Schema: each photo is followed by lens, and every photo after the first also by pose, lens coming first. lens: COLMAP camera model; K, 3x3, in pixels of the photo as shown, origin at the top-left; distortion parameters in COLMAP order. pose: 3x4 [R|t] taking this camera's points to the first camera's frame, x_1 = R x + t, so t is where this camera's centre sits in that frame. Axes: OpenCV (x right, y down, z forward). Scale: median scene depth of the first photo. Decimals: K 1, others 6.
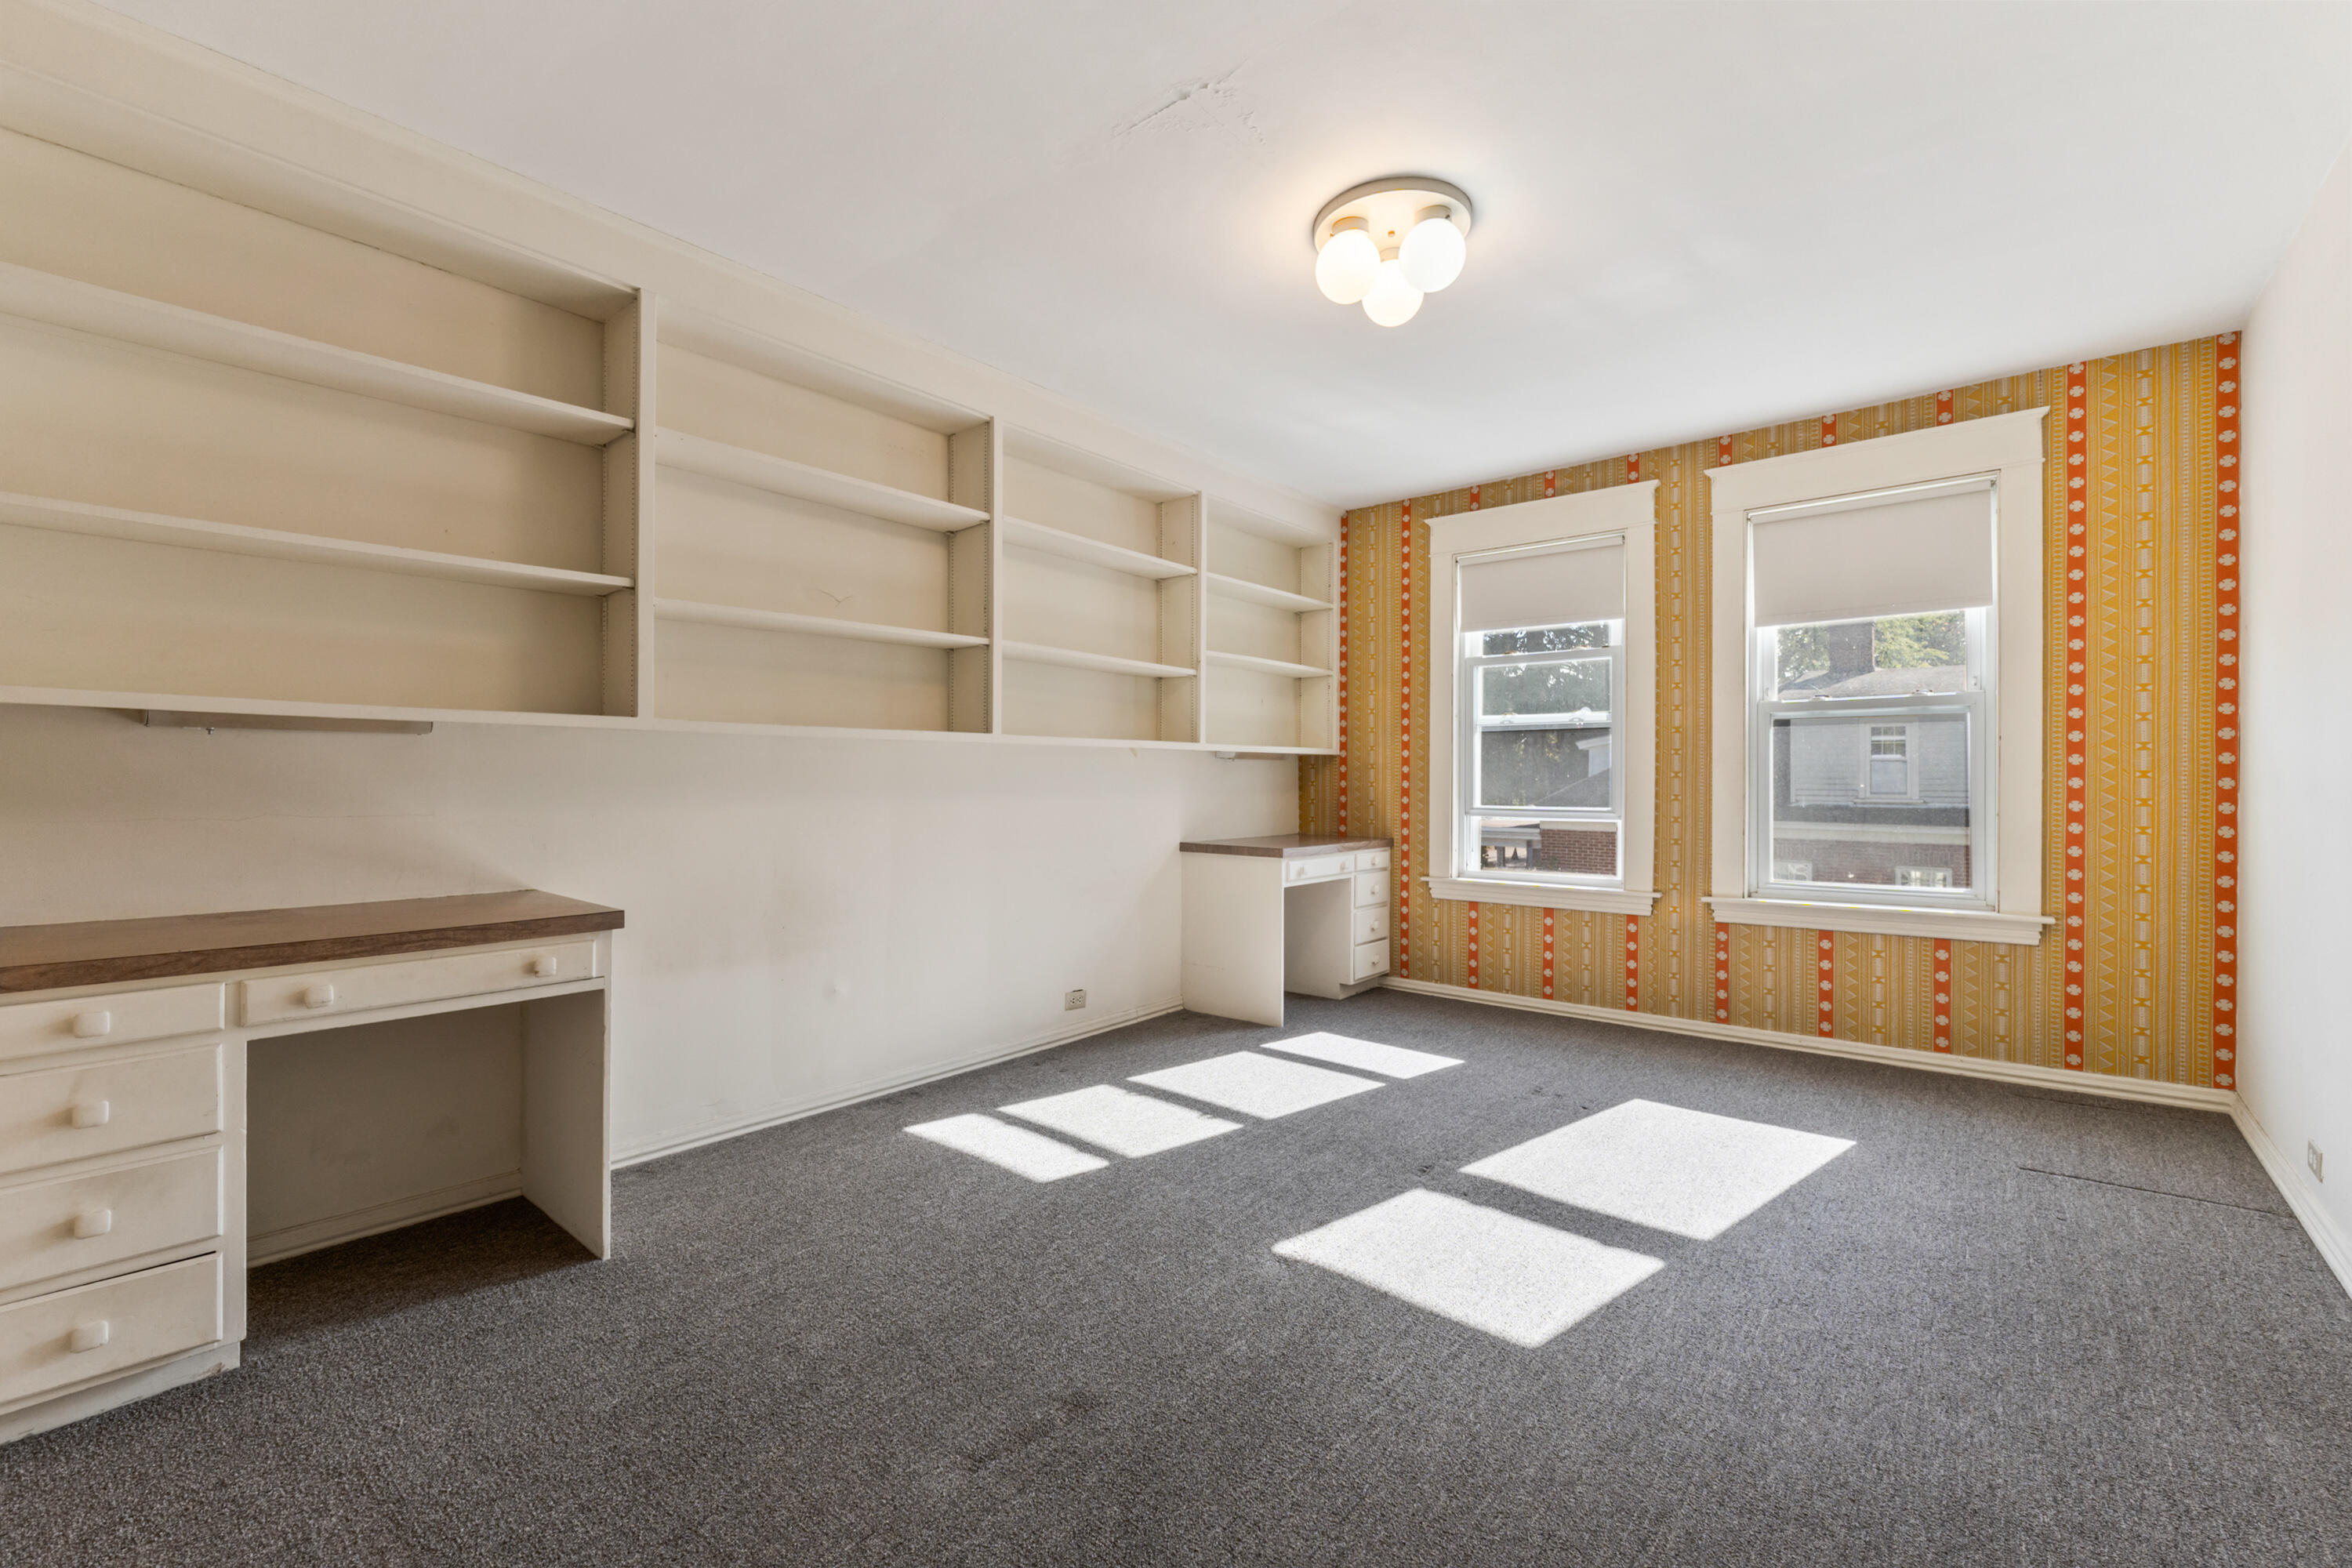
lens RADIAL K [[1002.9, 0, 1179.3], [0, 1002.9, 779.4], [0, 0, 1]] dist [0.009241, -0.002985]
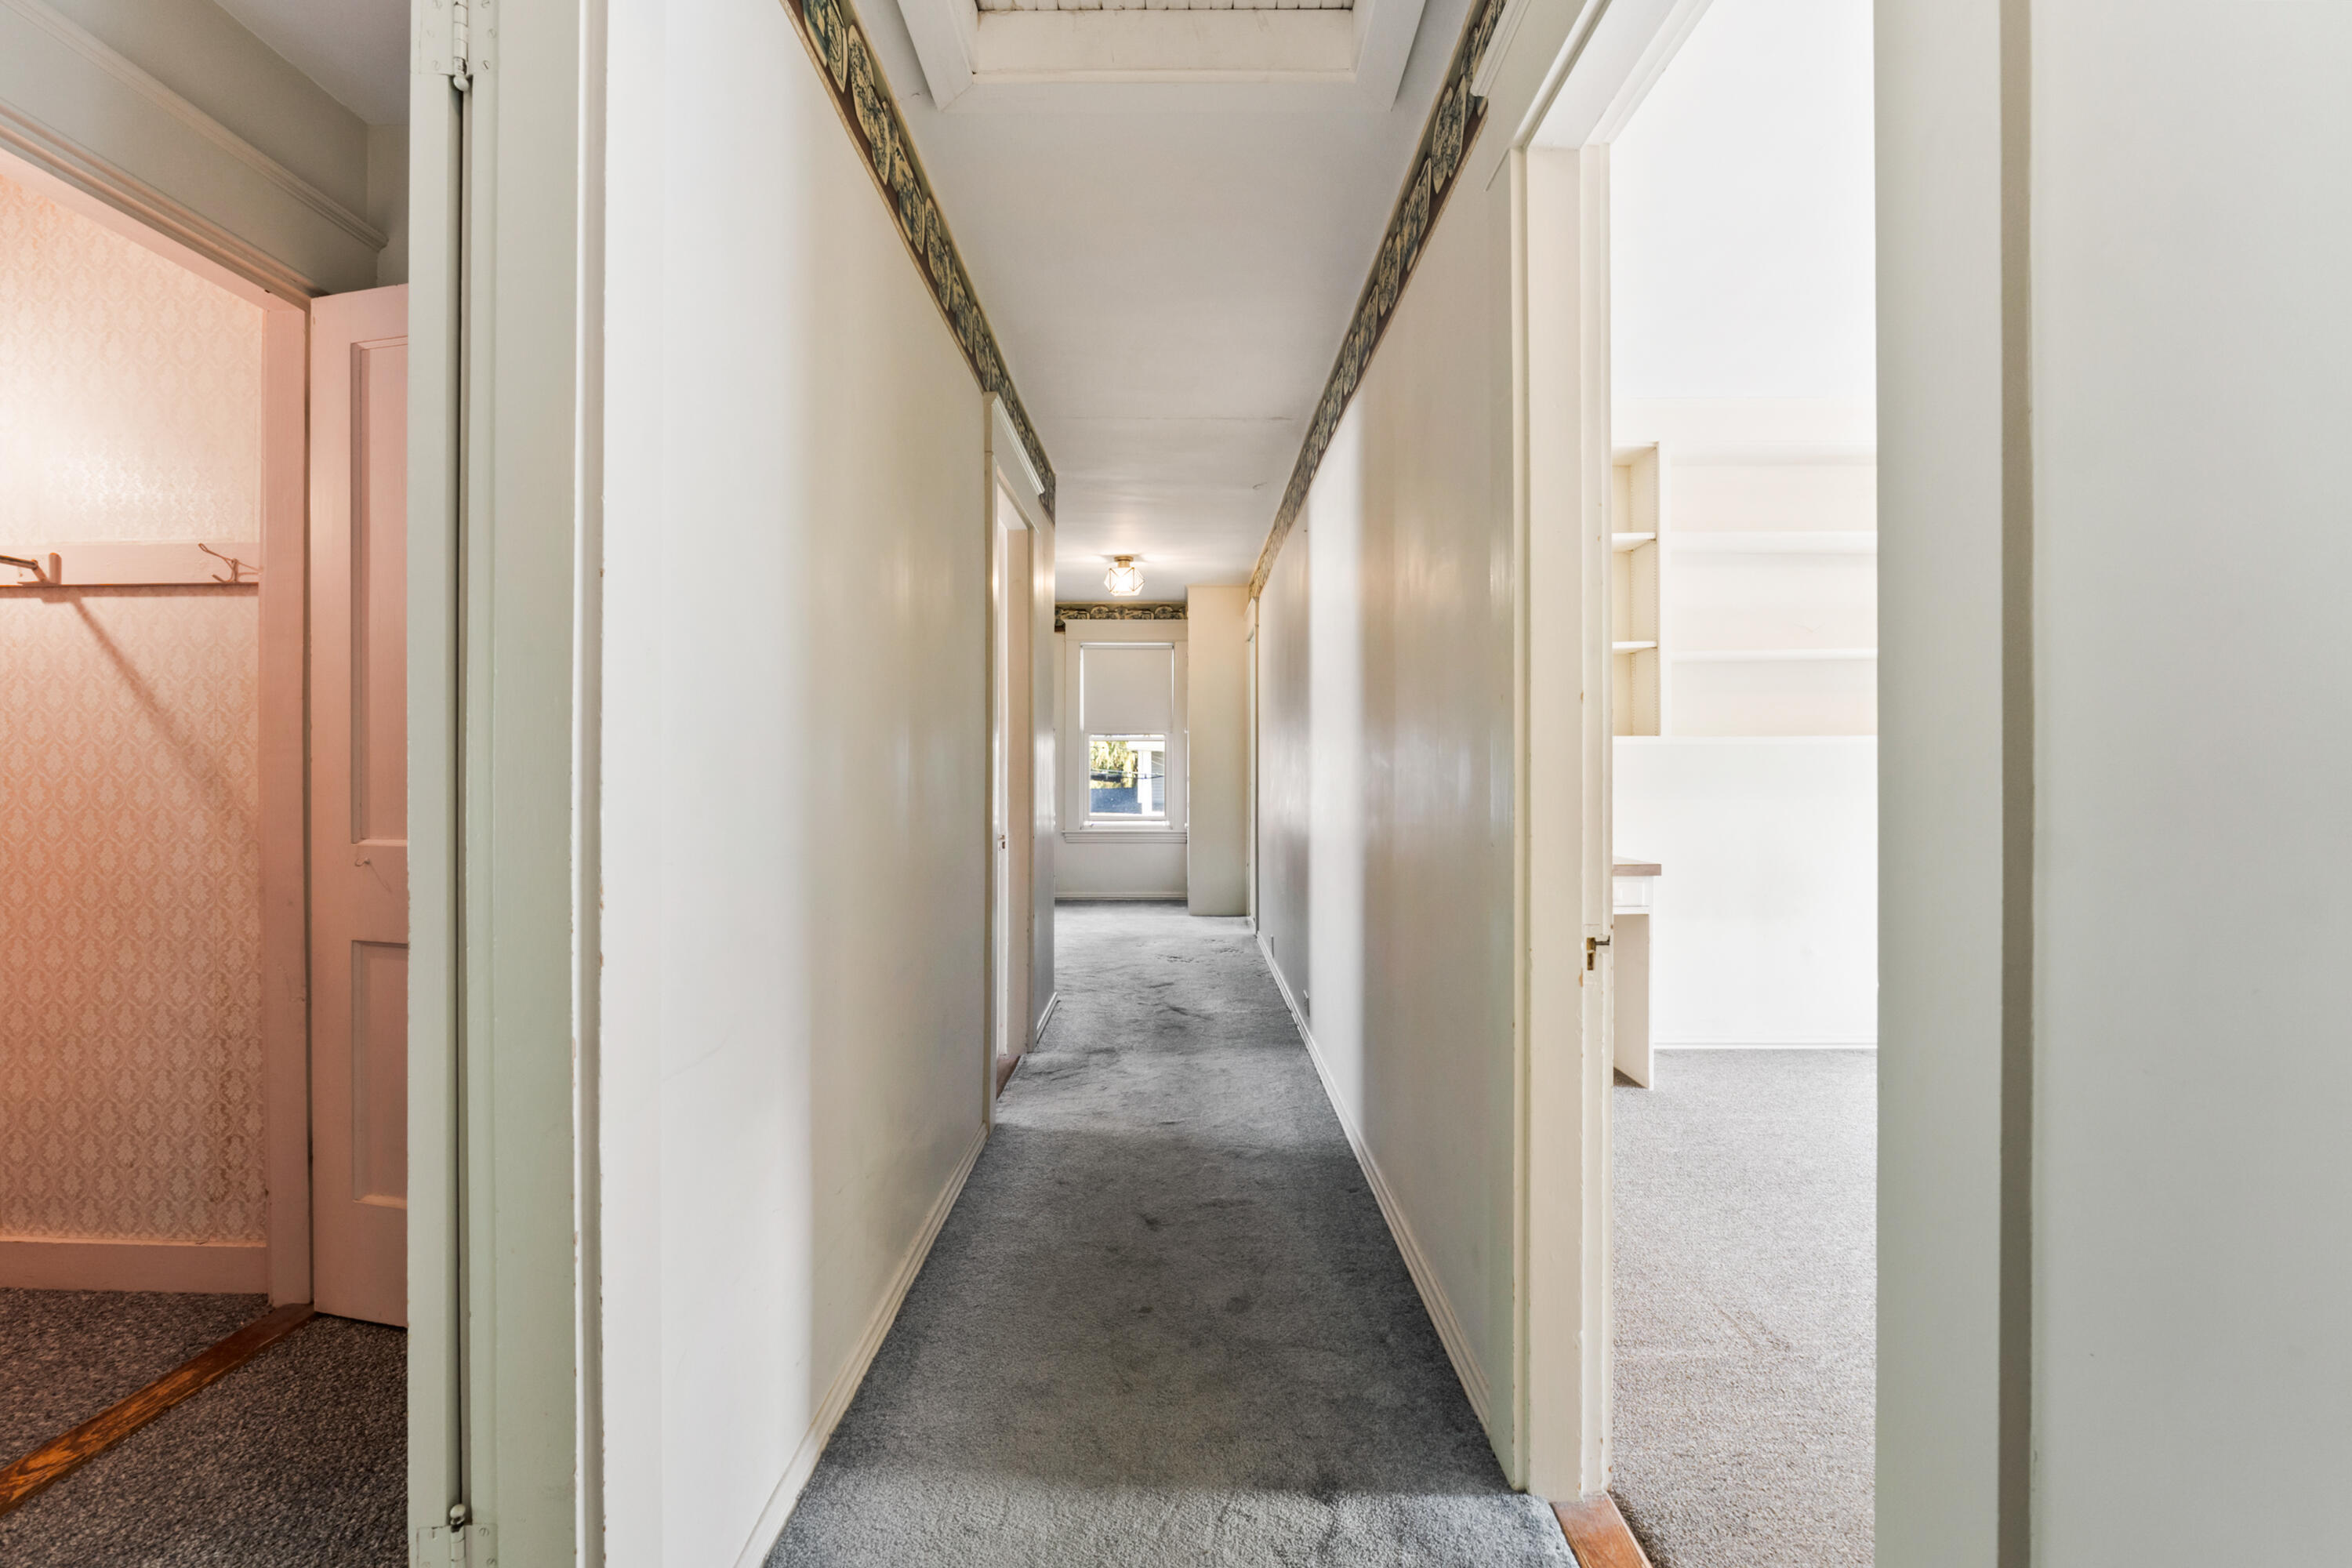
lens RADIAL K [[1002.9, 0, 1184.4], [0, 1002.9, 780.5], [0, 0, 1]] dist [0.009241, -0.002985]
pose [[0.644039, -0.005237, -0.764975, 0.132549], [0.002527, 0.999986, -0.004718, 0.007673], [0.764989, 0.001106, 0.644043, -0.475749]]
